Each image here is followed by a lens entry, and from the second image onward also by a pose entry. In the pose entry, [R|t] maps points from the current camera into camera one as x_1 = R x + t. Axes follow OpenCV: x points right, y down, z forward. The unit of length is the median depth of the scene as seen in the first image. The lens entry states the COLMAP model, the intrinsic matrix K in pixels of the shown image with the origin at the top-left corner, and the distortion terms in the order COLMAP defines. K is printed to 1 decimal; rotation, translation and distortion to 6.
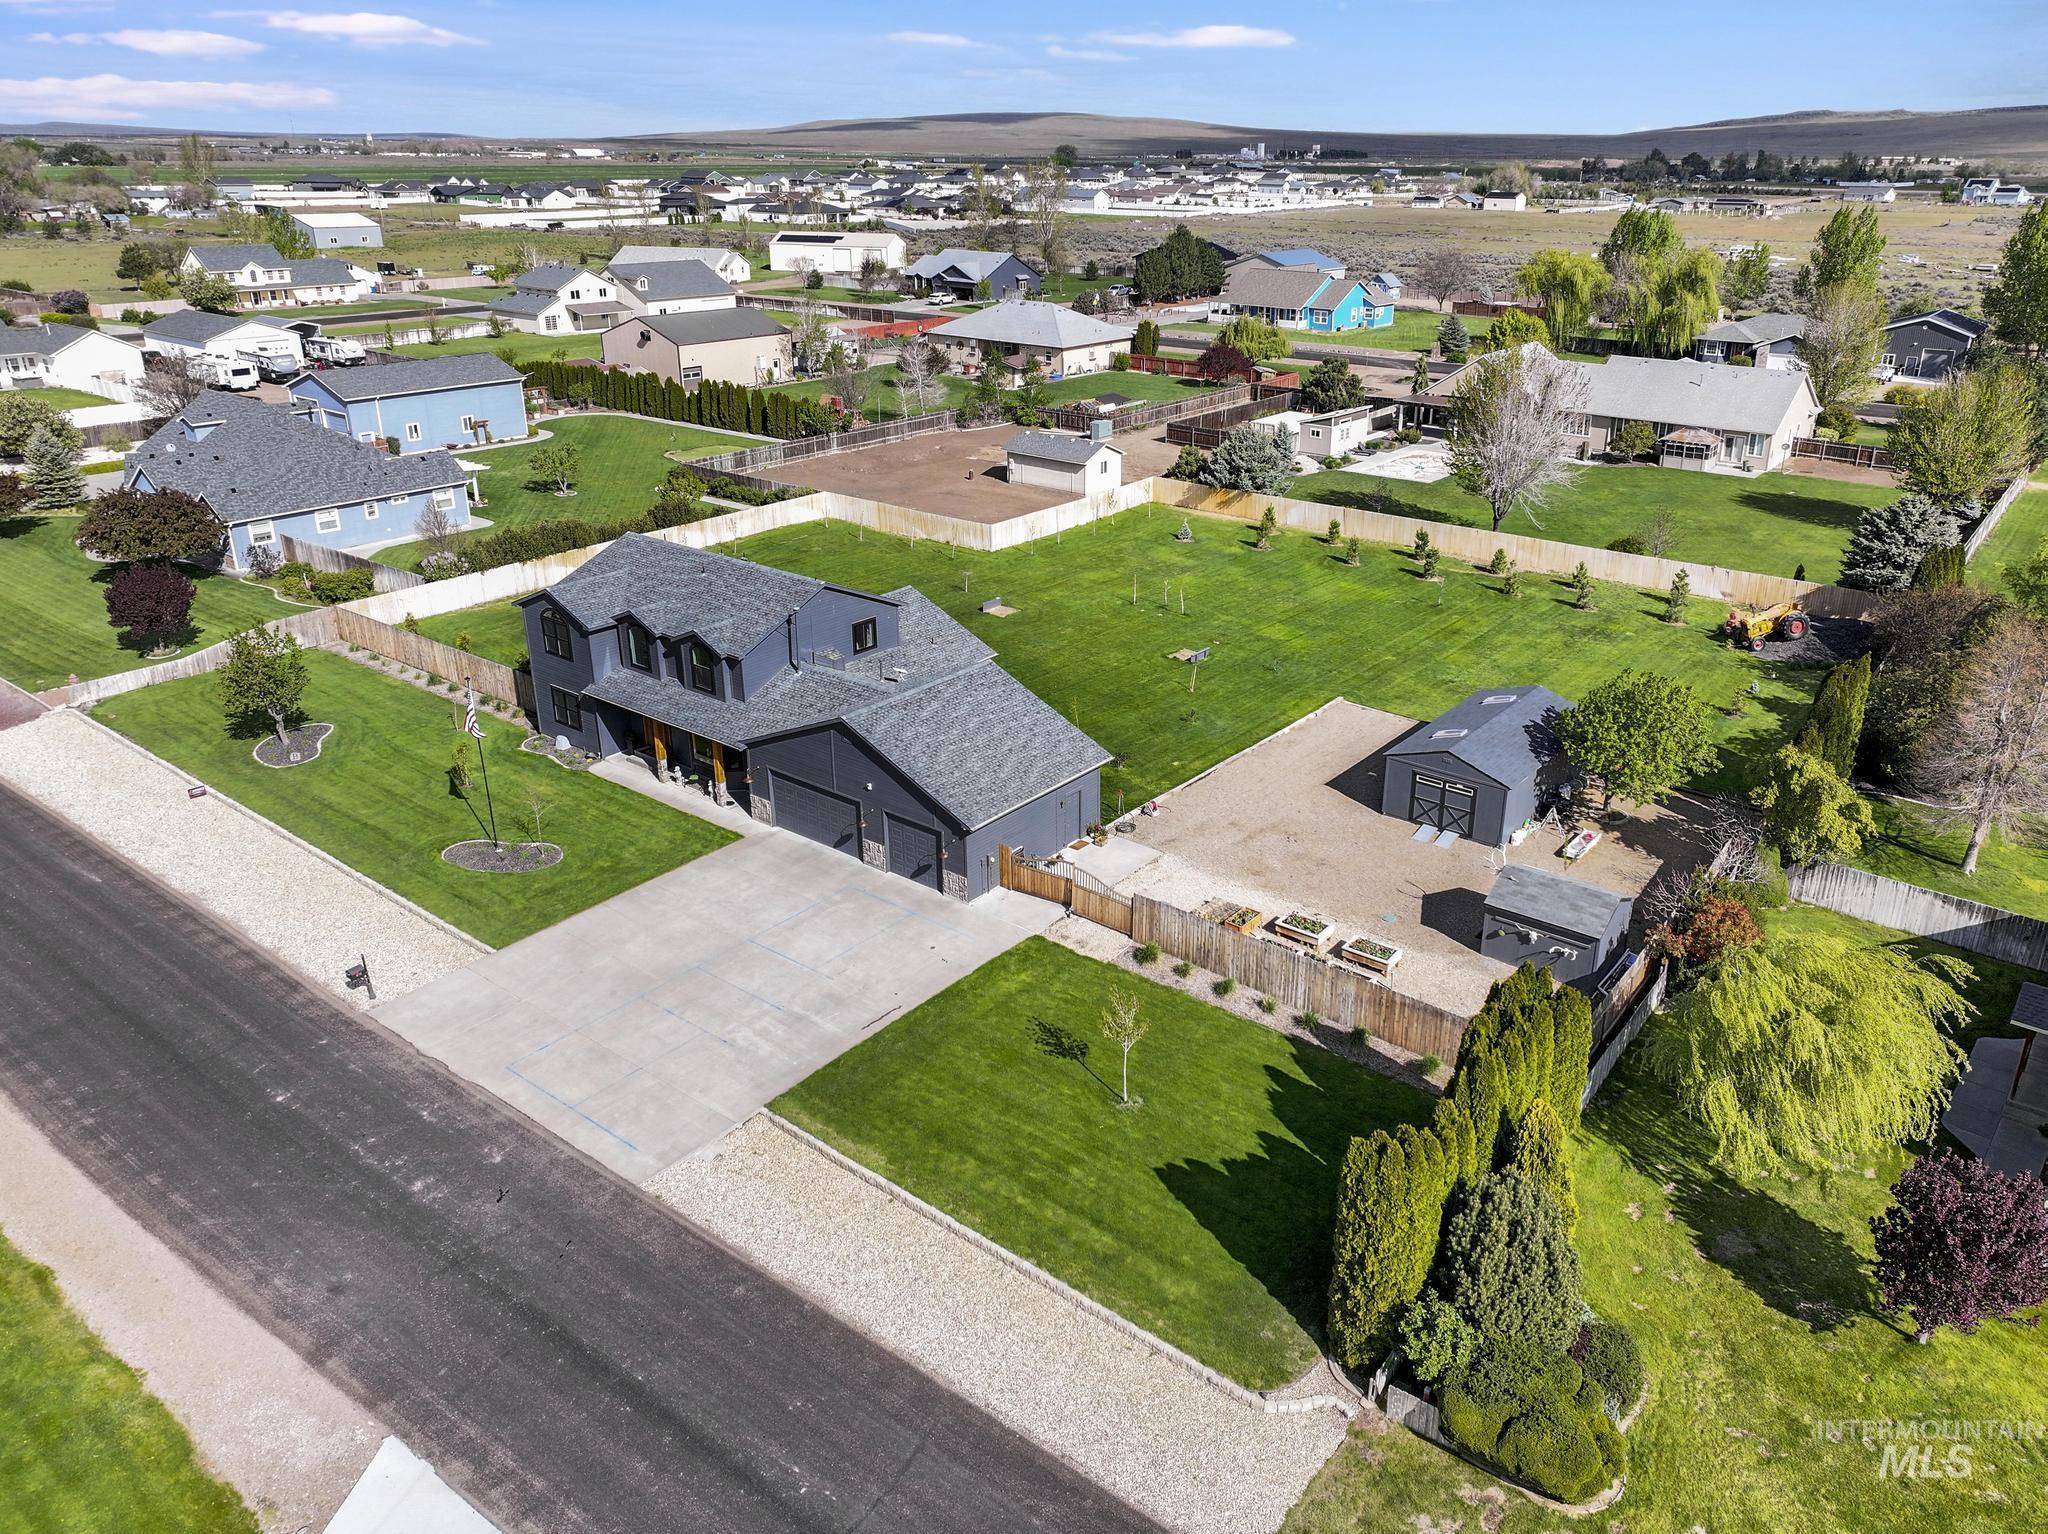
lens RADIAL K [[1427.2, 0, 1095.0], [0, 1427.2, 769.2], [0, 0, 1]] dist [0.006273, 0.003019]
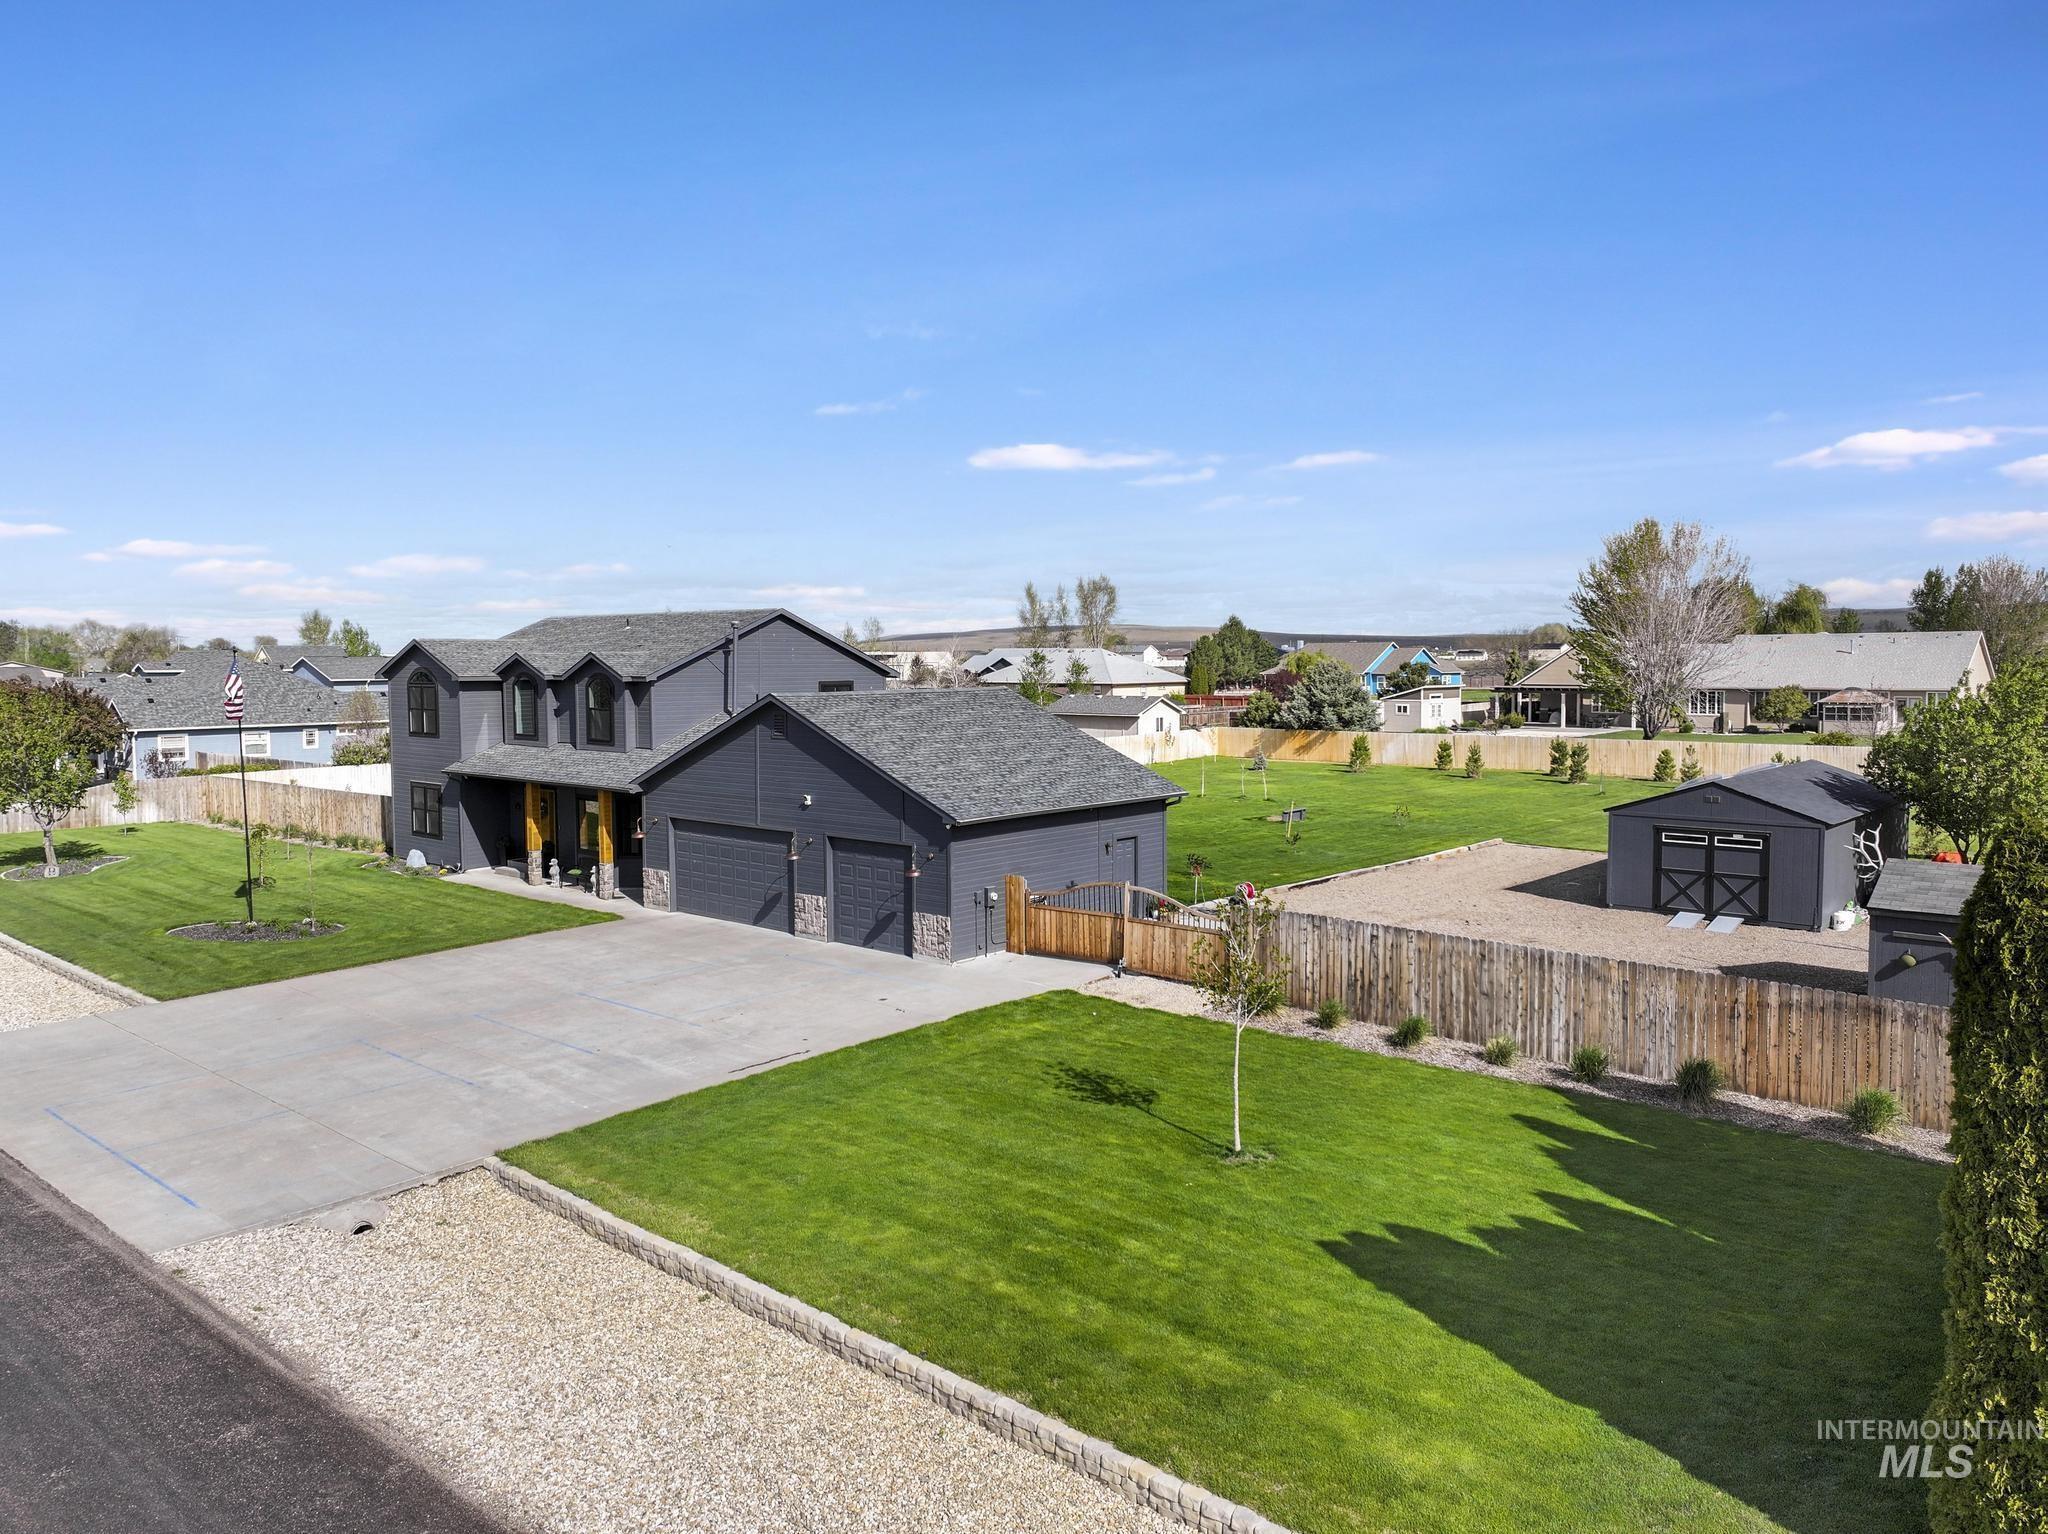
lens RADIAL K [[1437.1, 0, 1045.3], [0, 1437.1, 801.5], [0, 0, 1]] dist [0.005368, 0.003508]
pose [[0.997561, -0.008505, -0.069277, -0.006544], [-0.013059, 0.952278, -0.304952, 0.211688], [0.068564, 0.305113, 0.949845, 0.400462]]
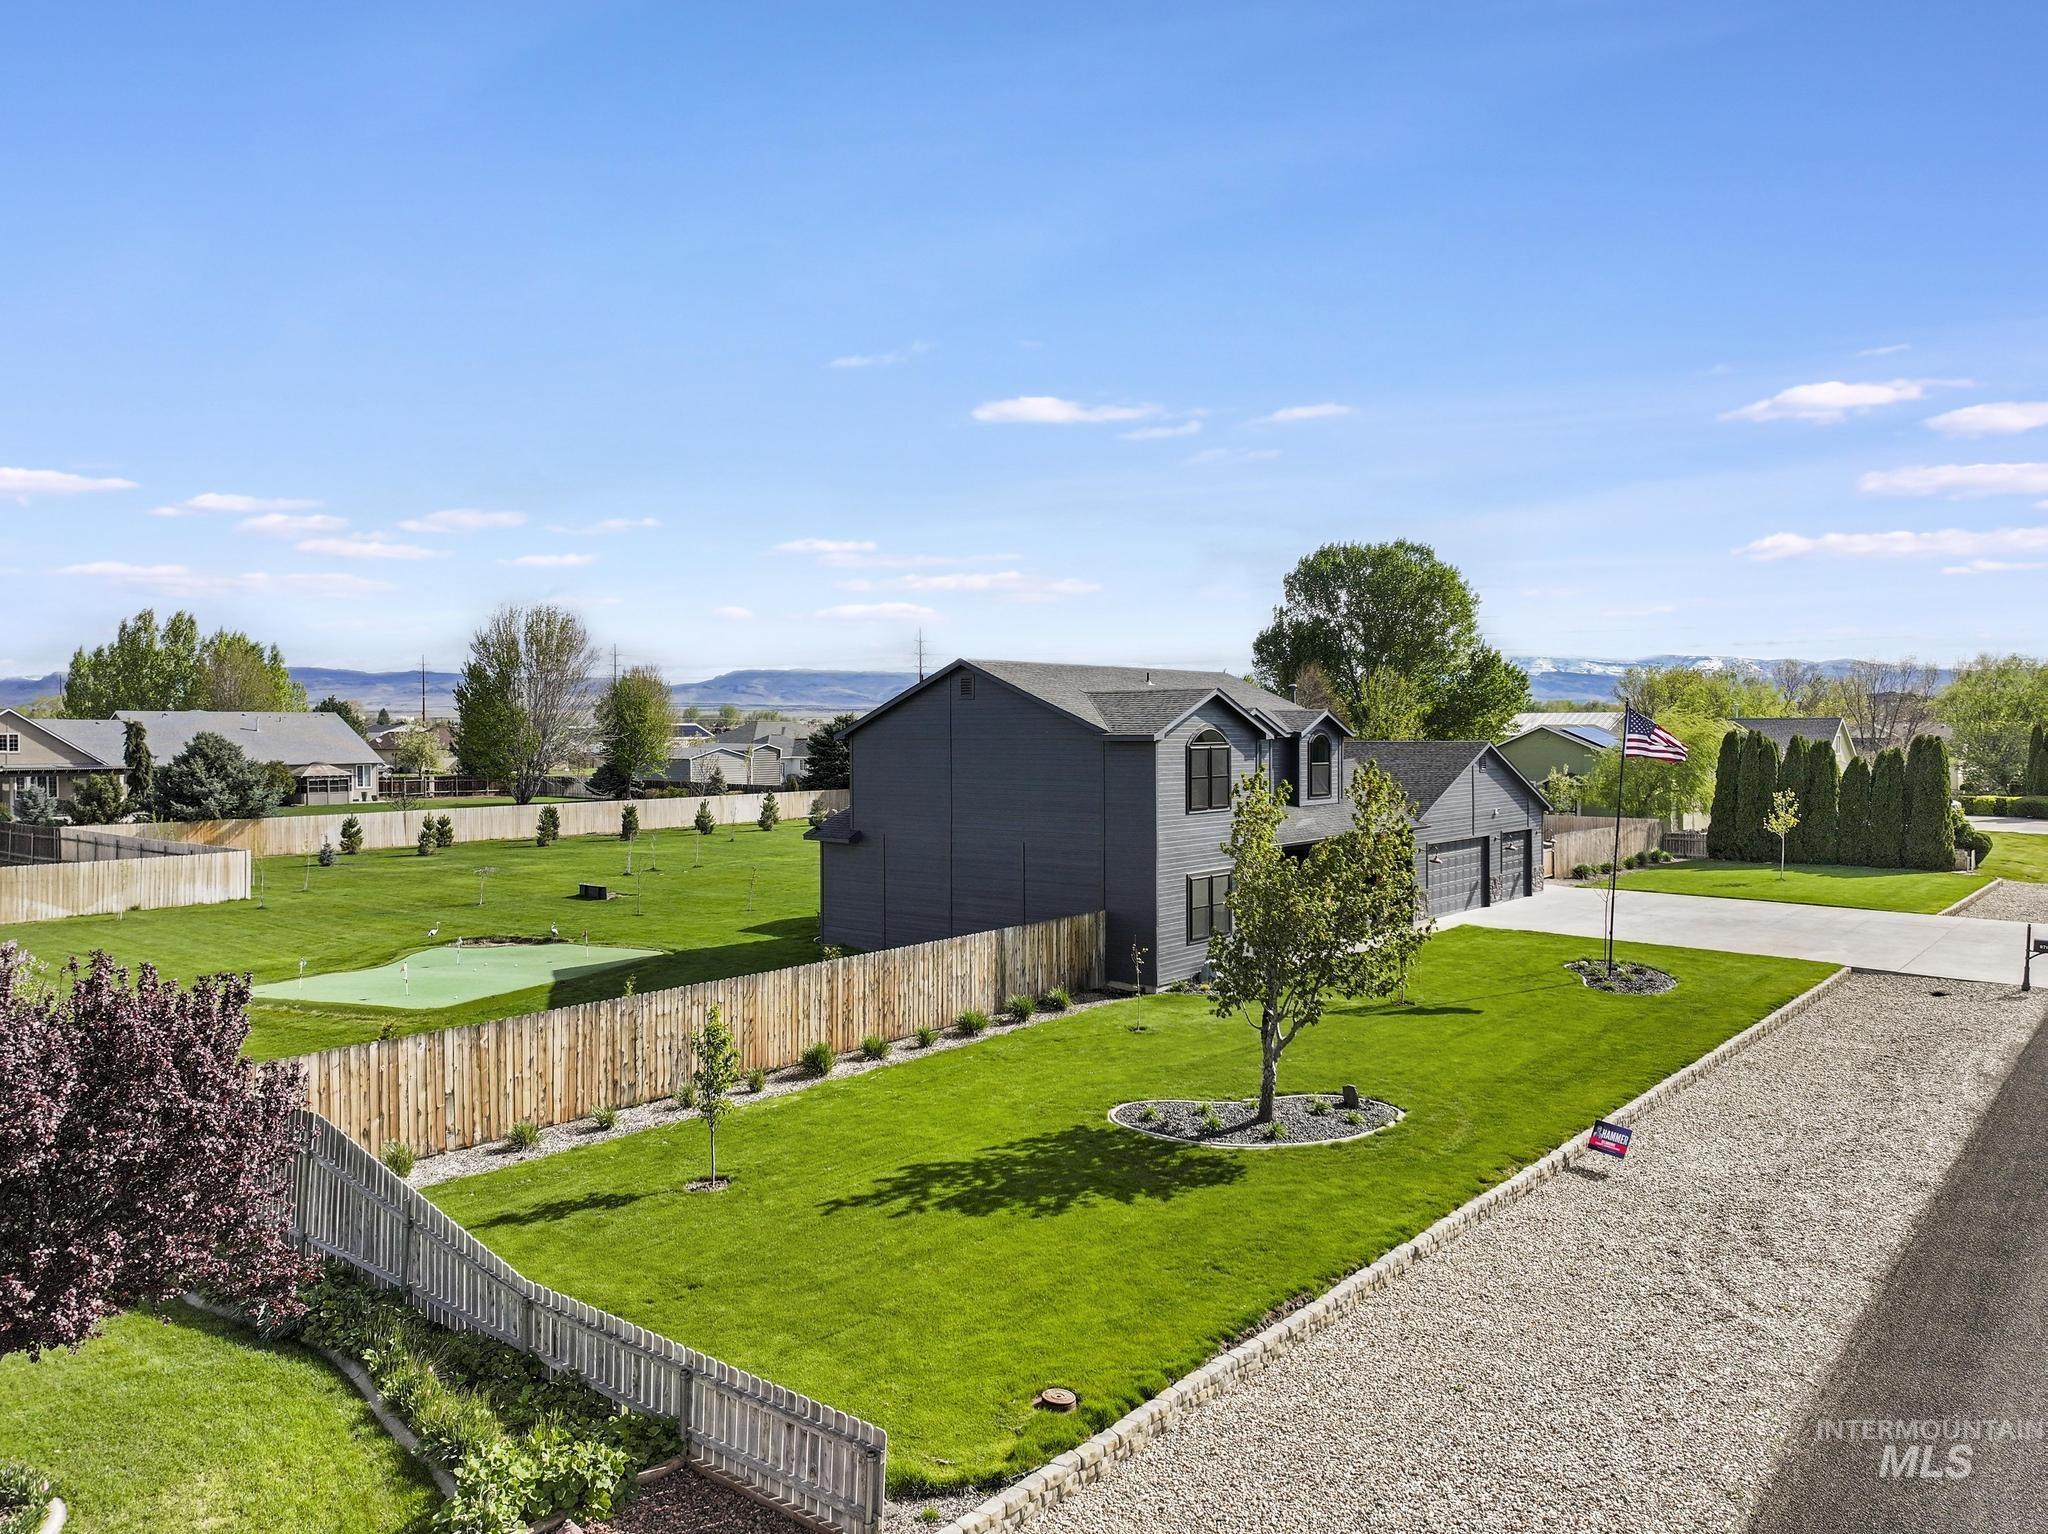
lens RADIAL K [[1411.8, 0, 1024.0], [0, 1411.8, 767.0], [0, 0, 1]] dist [-0.002241, 0.000055]
pose [[0.052463, -0.039030, 0.997860, -1.150940], [0.400584, 0.916141, 0.014773, -0.162247], [-0.914757, 0.398952, 0.063698, 1.242732]]
